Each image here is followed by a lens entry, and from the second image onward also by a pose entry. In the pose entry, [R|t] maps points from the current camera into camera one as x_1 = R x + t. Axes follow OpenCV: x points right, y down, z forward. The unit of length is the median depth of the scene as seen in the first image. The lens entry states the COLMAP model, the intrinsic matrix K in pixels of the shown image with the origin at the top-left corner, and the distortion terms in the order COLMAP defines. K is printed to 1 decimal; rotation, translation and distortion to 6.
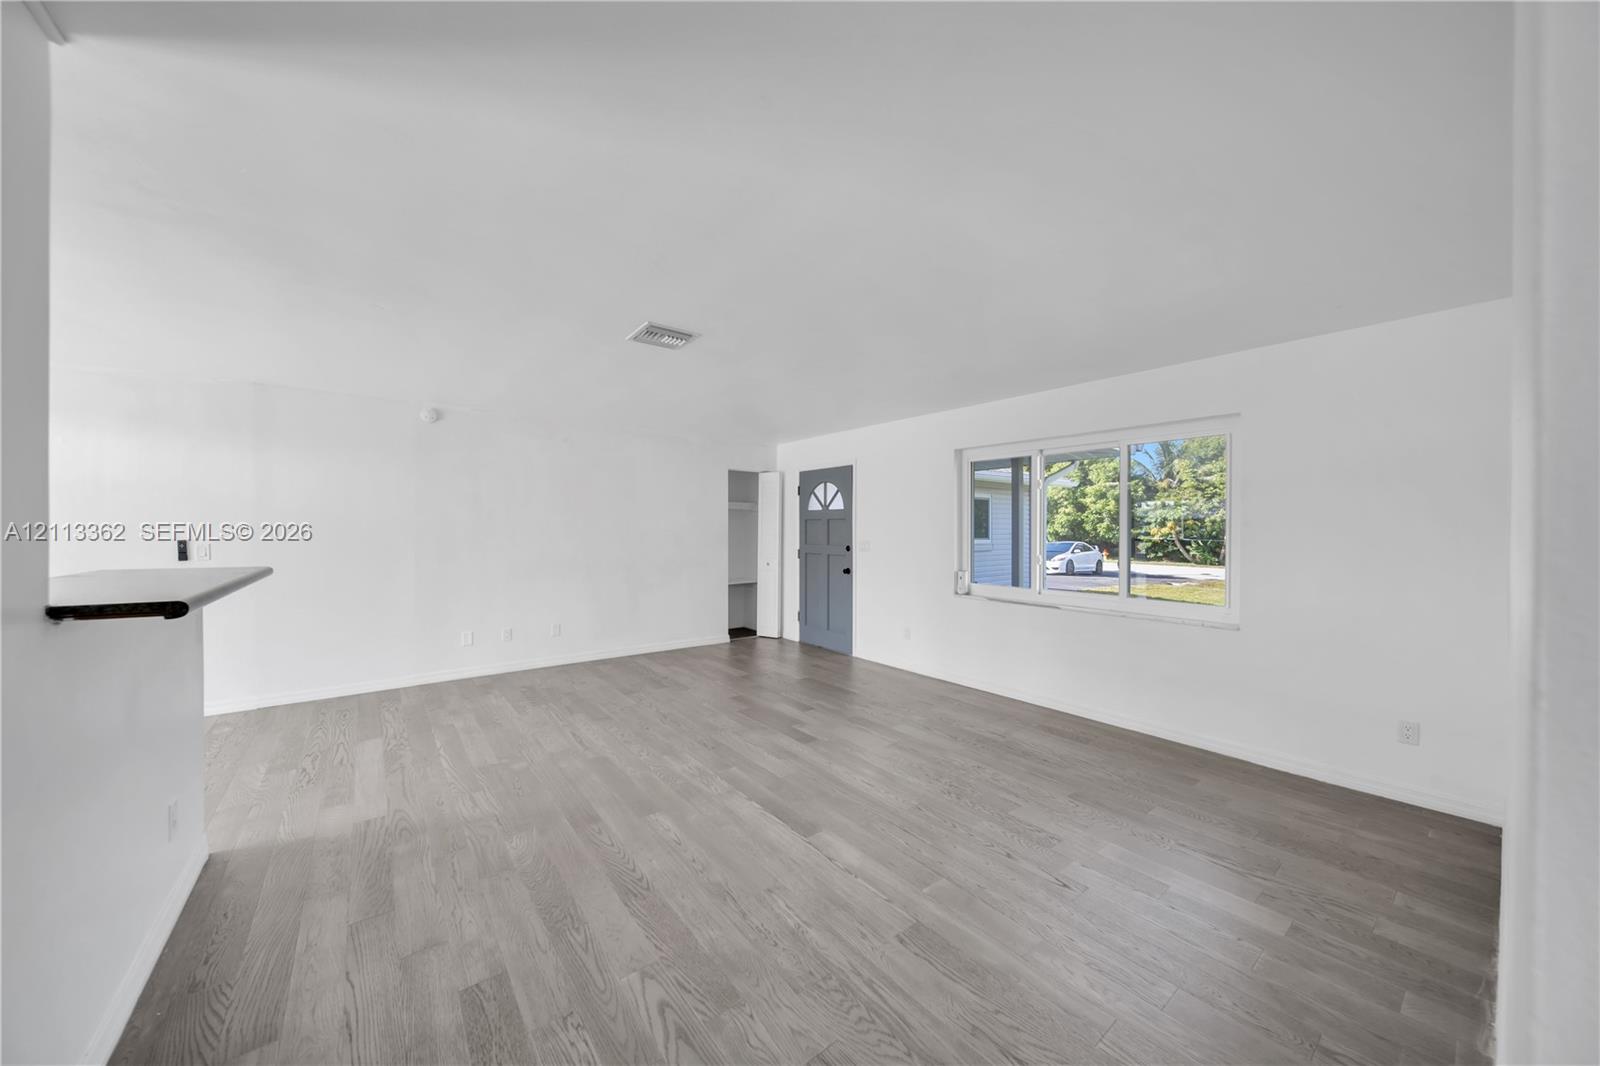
lens RADIAL K [[562.4, 0, 799.7], [0, 562.4, 529.2], [0, 0, 1]] dist [0.009981, -0.000140]
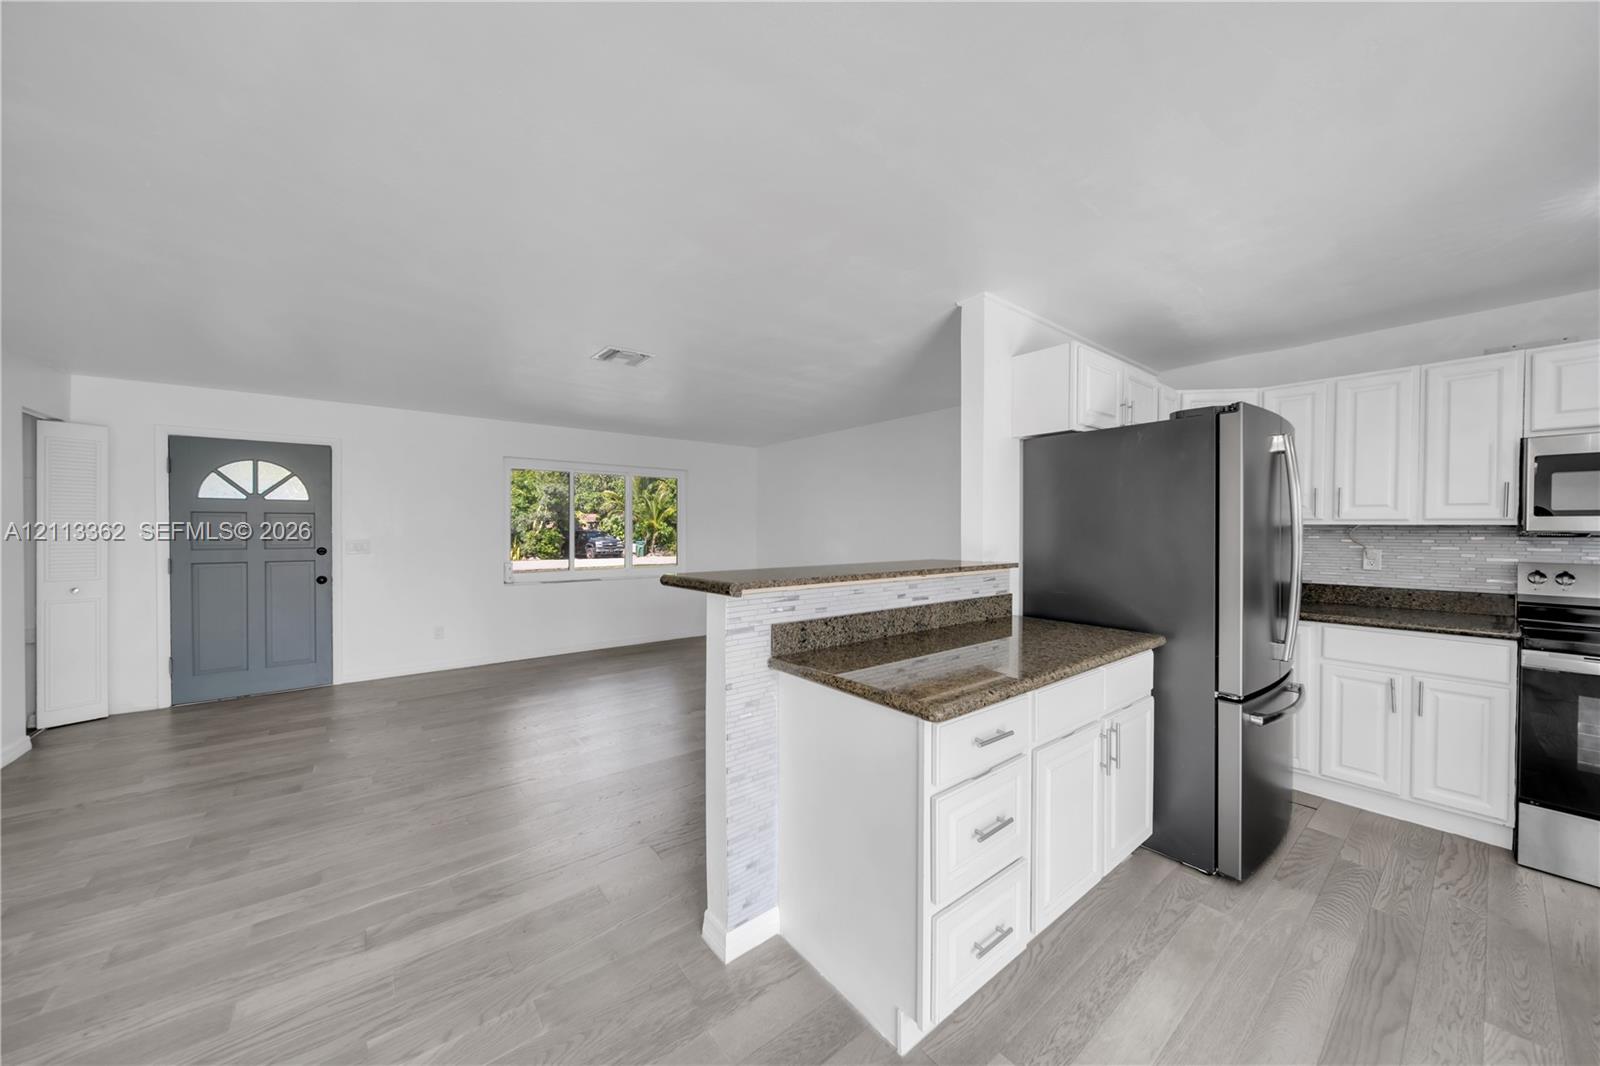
lens RADIAL K [[562.4, 0, 799.7], [0, 562.4, 529.2], [0, 0, 1]] dist [0.009981, -0.000140]
pose [[-0.010397, -0.005251, 0.999932, -0.971179], [0.002030, 0.999984, 0.005272, 0.001457], [-0.999944, 0.002085, -0.010386, 0.465041]]
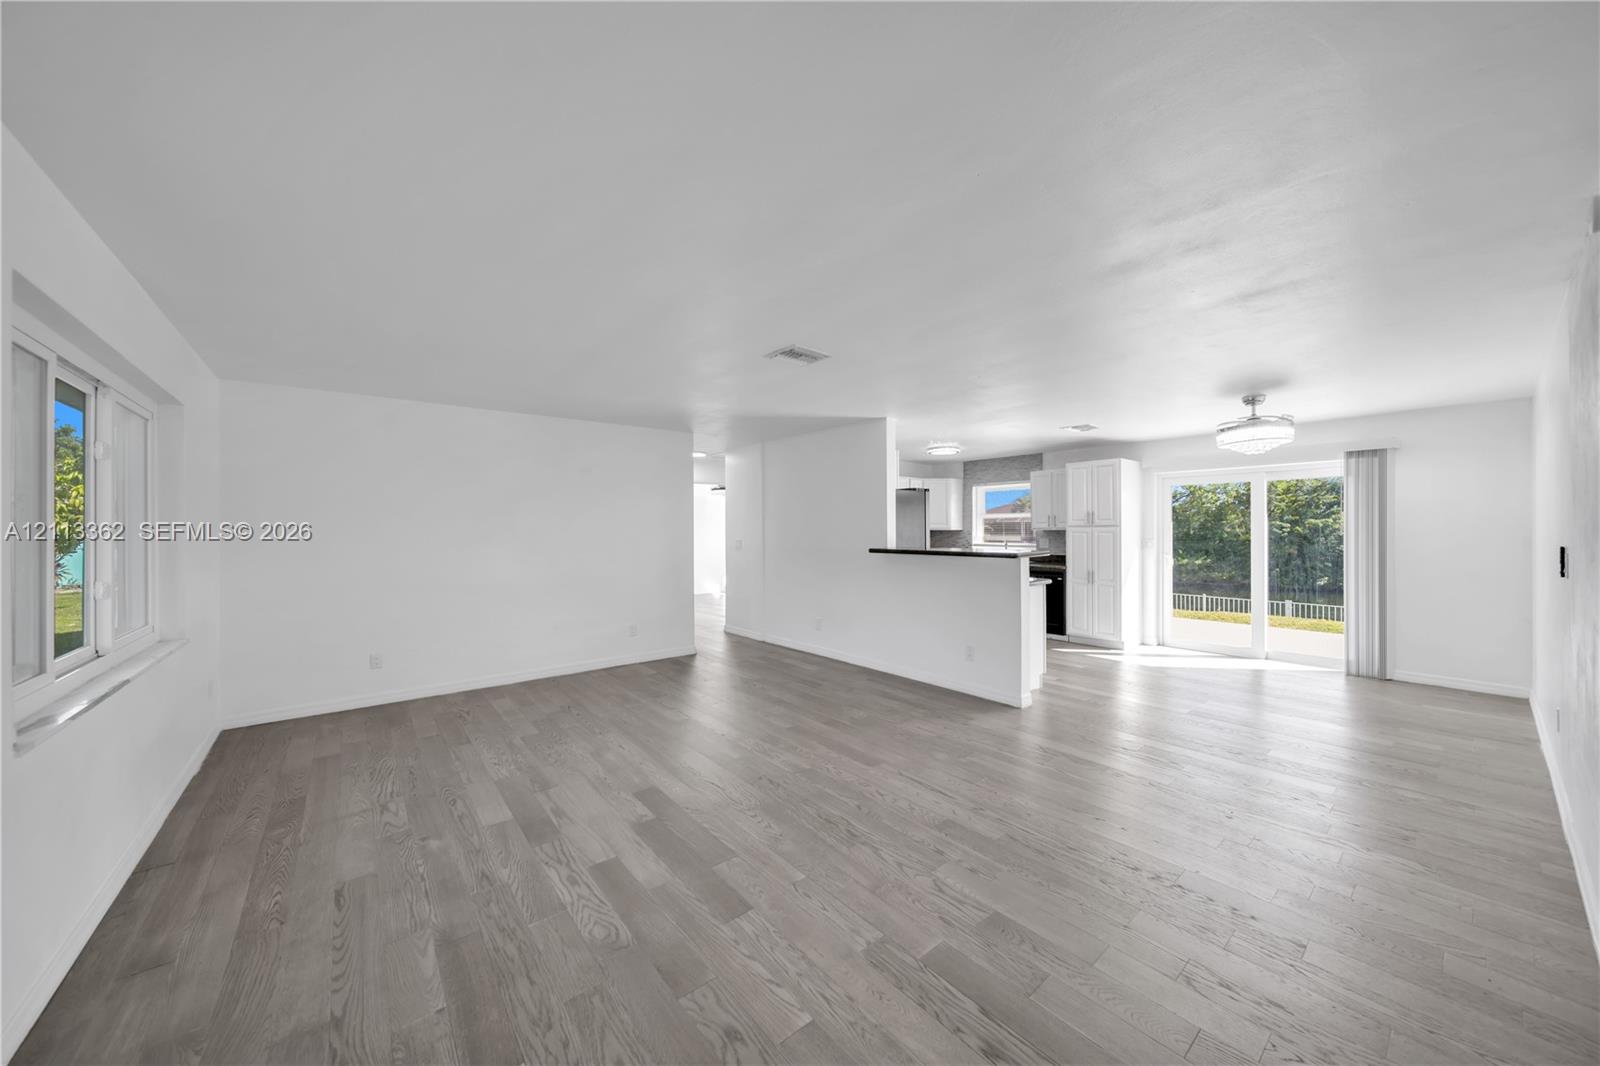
lens RADIAL K [[562.4, 0, 799.7], [0, 562.4, 529.2], [0, 0, 1]] dist [0.009981, -0.000140]
pose [[-0.999859, 0.001780, -0.016701, -0.157507], [0.001788, 0.999998, -0.000430, -0.002378], [0.016700, -0.000460, -0.999860, 1.483104]]
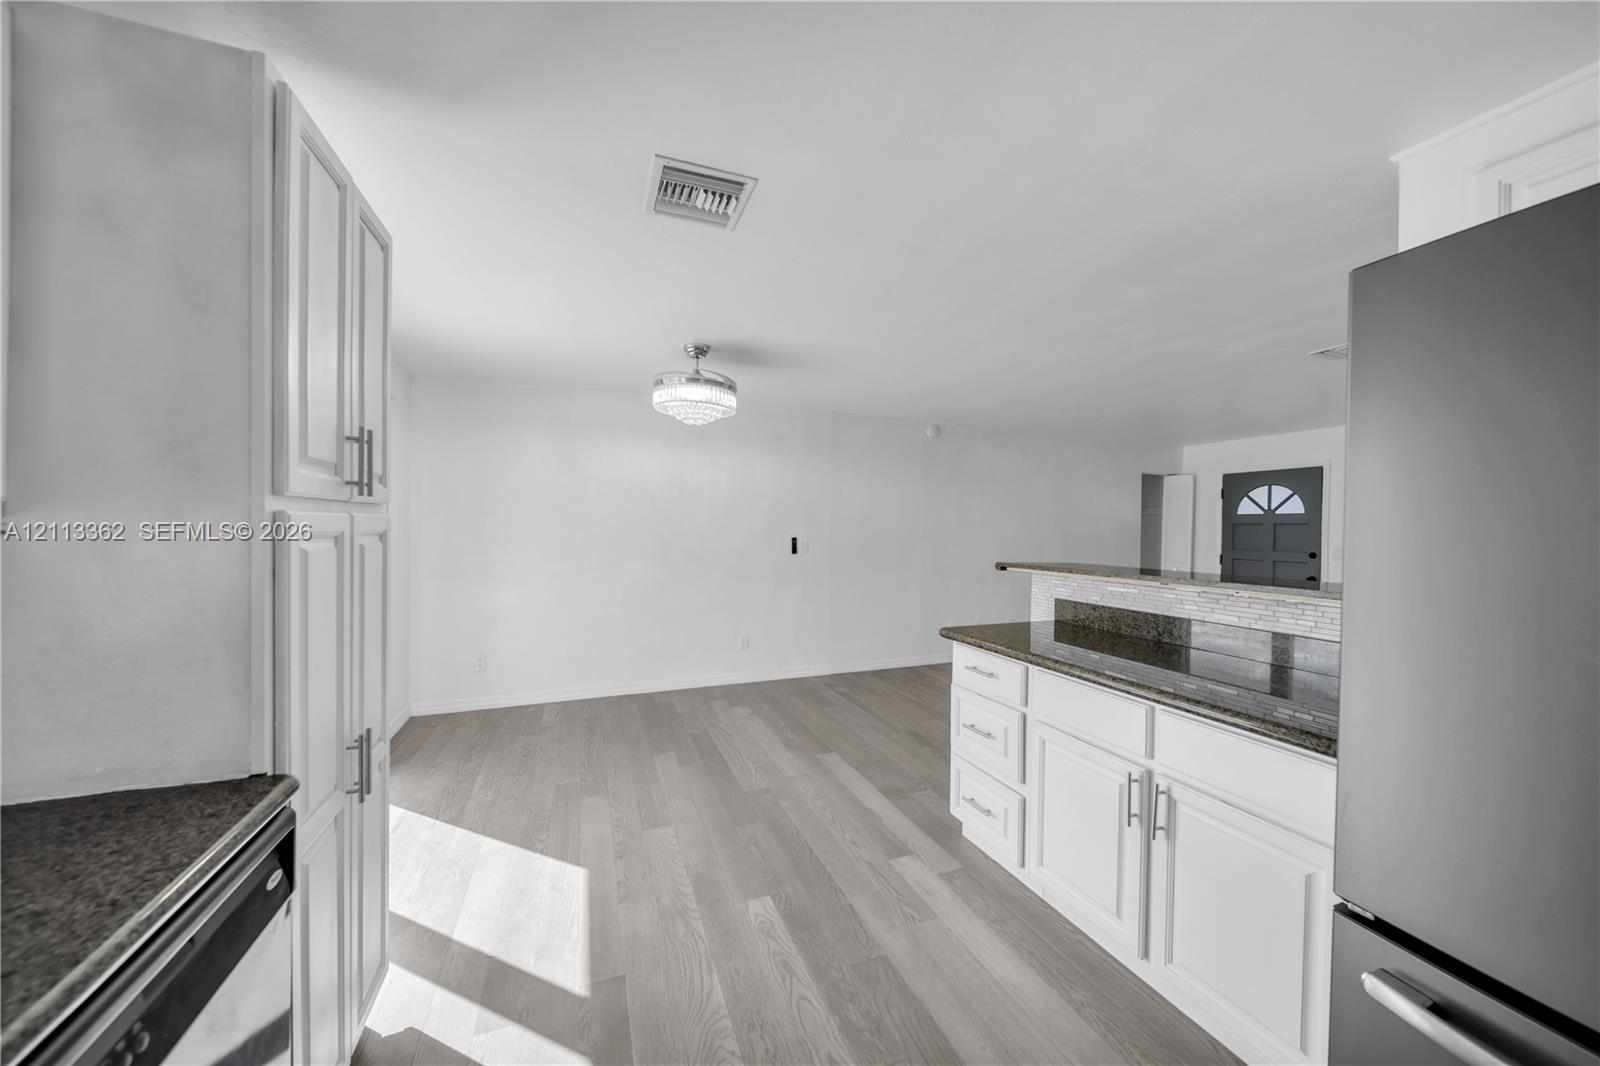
lens RADIAL K [[562.4, 0, 799.7], [0, 562.4, 529.2], [0, 0, 1]] dist [0.009981, -0.000140]
pose [[0.959511, 0.015287, -0.281257, -0.641047], [-0.015466, 0.999879, 0.001583, 0.002955], [0.281247, 0.002831, 0.959631, -0.200999]]
